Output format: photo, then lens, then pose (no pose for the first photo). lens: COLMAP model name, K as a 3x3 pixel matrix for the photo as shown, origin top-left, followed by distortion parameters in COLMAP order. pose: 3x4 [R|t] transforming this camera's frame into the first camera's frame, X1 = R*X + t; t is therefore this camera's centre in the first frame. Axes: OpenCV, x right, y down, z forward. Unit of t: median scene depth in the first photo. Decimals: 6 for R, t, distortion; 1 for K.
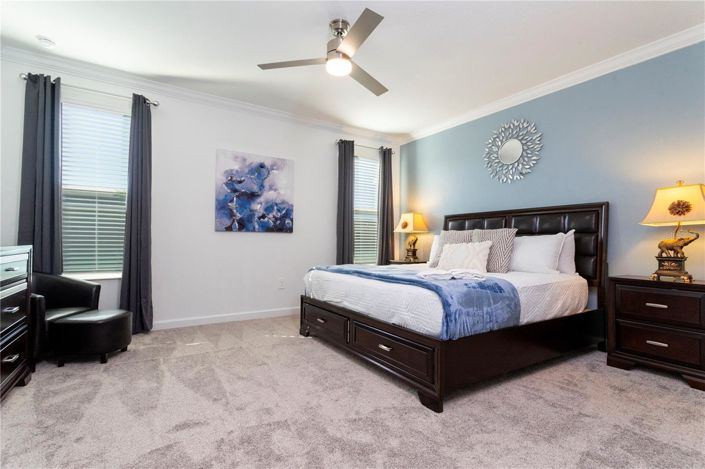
lens RADIAL K [[334.7, 0, 352.5], [0, 334.7, 234.5], [0, 0, 1]] dist [0.011911, -0.000768]
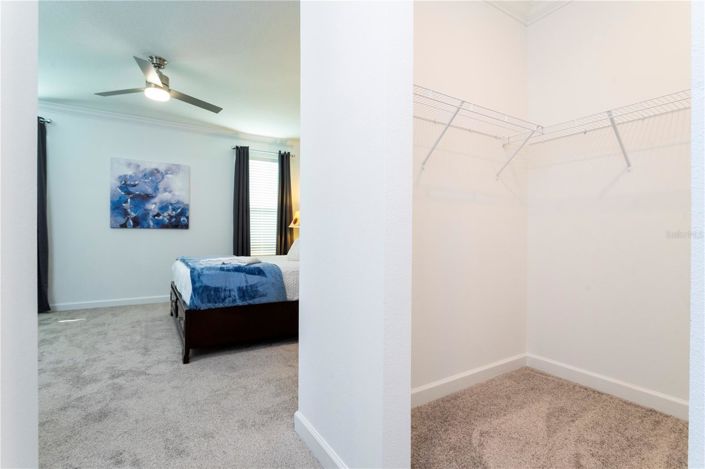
lens RADIAL K [[334.7, 0, 352.5], [0, 334.7, 234.5], [0, 0, 1]] dist [0.011911, -0.000768]
pose [[0.999527, -0.008681, -0.029490, 0.440011], [0.009115, 0.999852, 0.014625, 0.002857], [0.029359, -0.014887, 0.999458, -0.140591]]
